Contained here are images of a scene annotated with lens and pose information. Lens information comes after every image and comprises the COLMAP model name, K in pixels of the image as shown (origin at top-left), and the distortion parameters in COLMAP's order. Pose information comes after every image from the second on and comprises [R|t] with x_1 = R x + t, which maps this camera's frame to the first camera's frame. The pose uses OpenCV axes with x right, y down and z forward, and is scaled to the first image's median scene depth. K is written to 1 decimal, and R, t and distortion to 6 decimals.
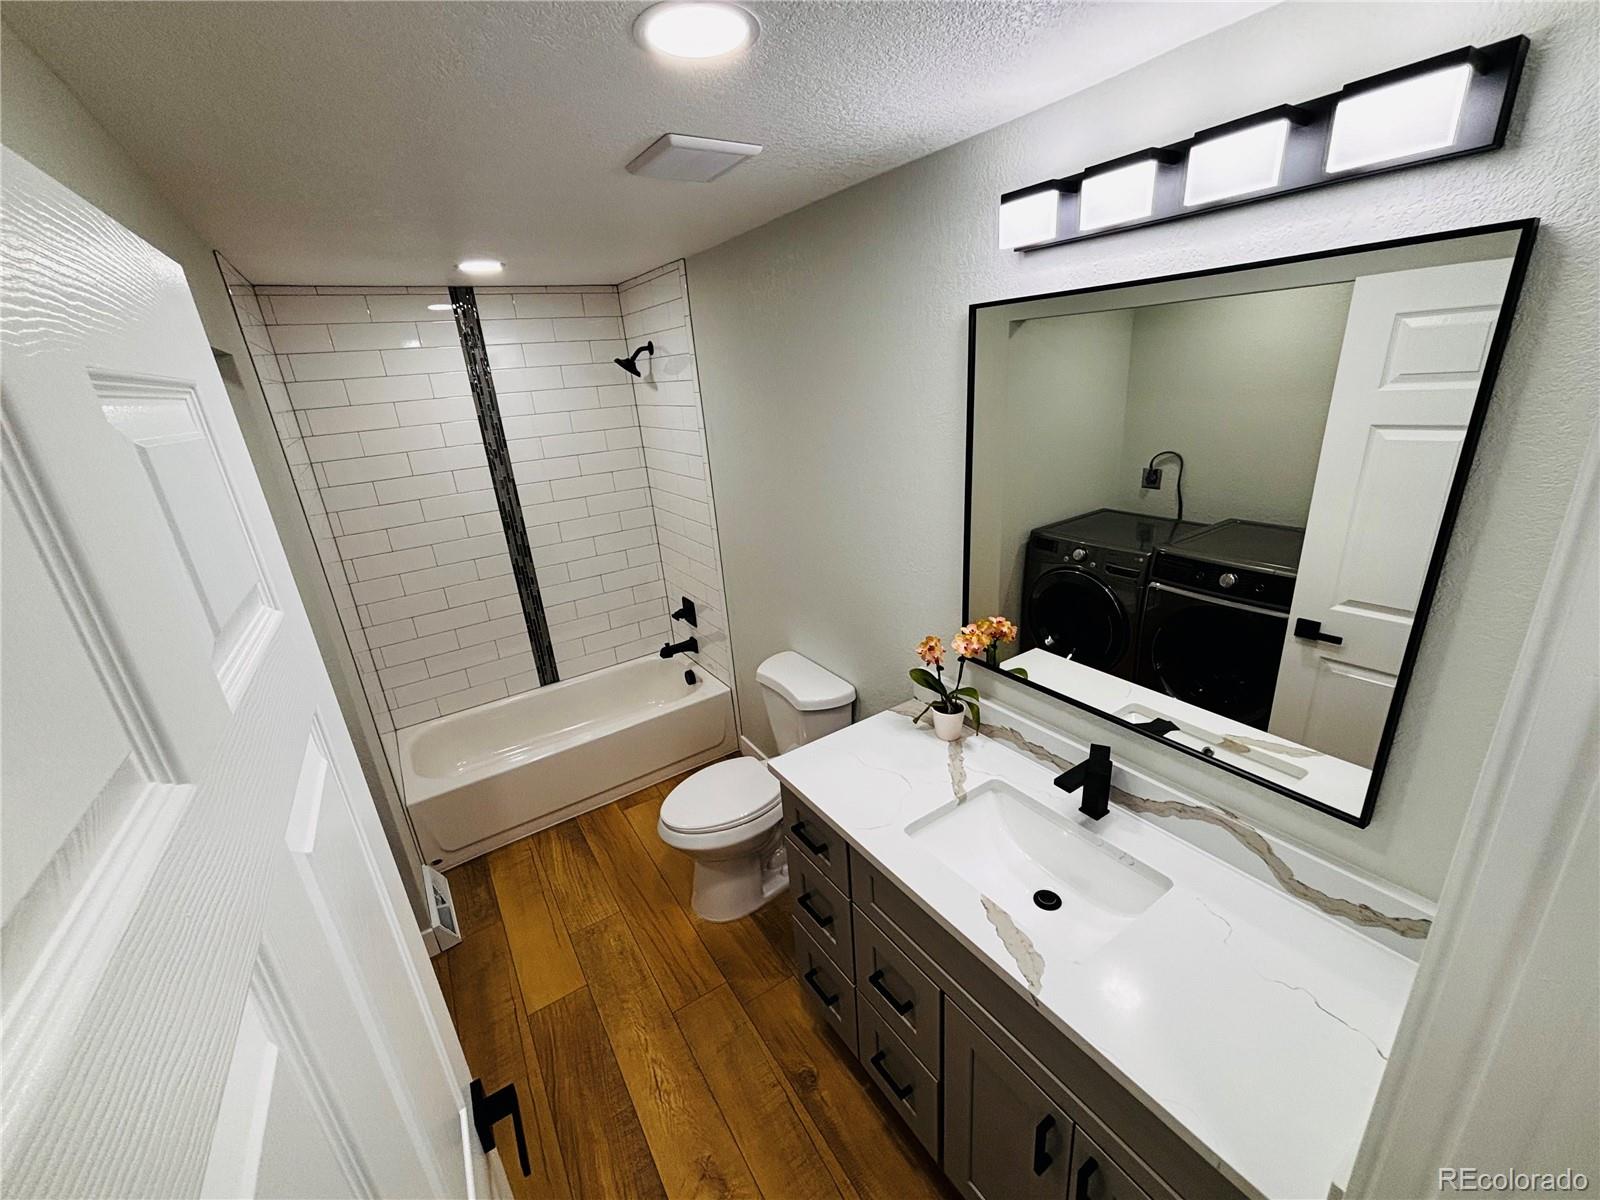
lens RADIAL K [[642.8, 0, 792.8], [0, 642.8, 598.3], [0, 0, 1]] dist [-0.002753, 0.001997]
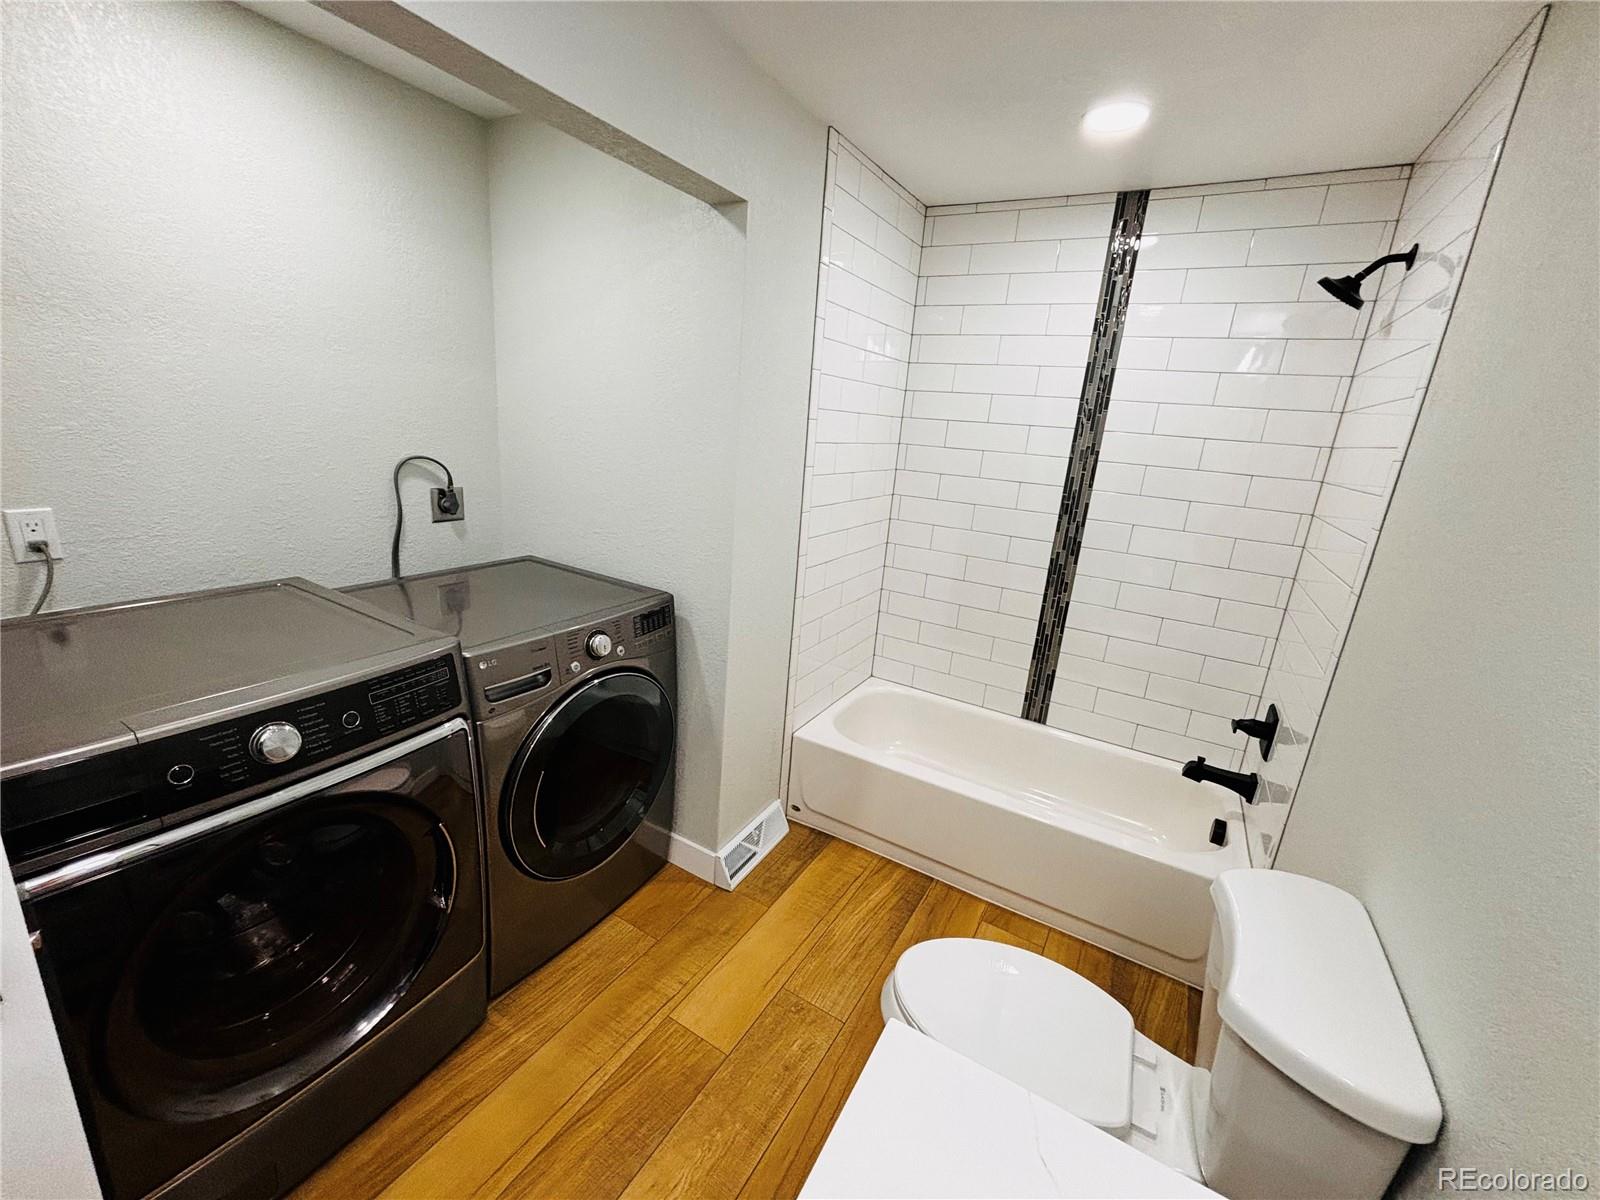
lens RADIAL K [[642.8, 0, 803.8], [0, 642.8, 600.3], [0, 0, 1]] dist [-0.002753, 0.001997]
pose [[0.442874, 0.342351, -0.828648, 0.097515], [-0.403774, 0.901358, 0.156592, -0.007439], [0.800518, 0.265236, 0.537420, 0.369295]]
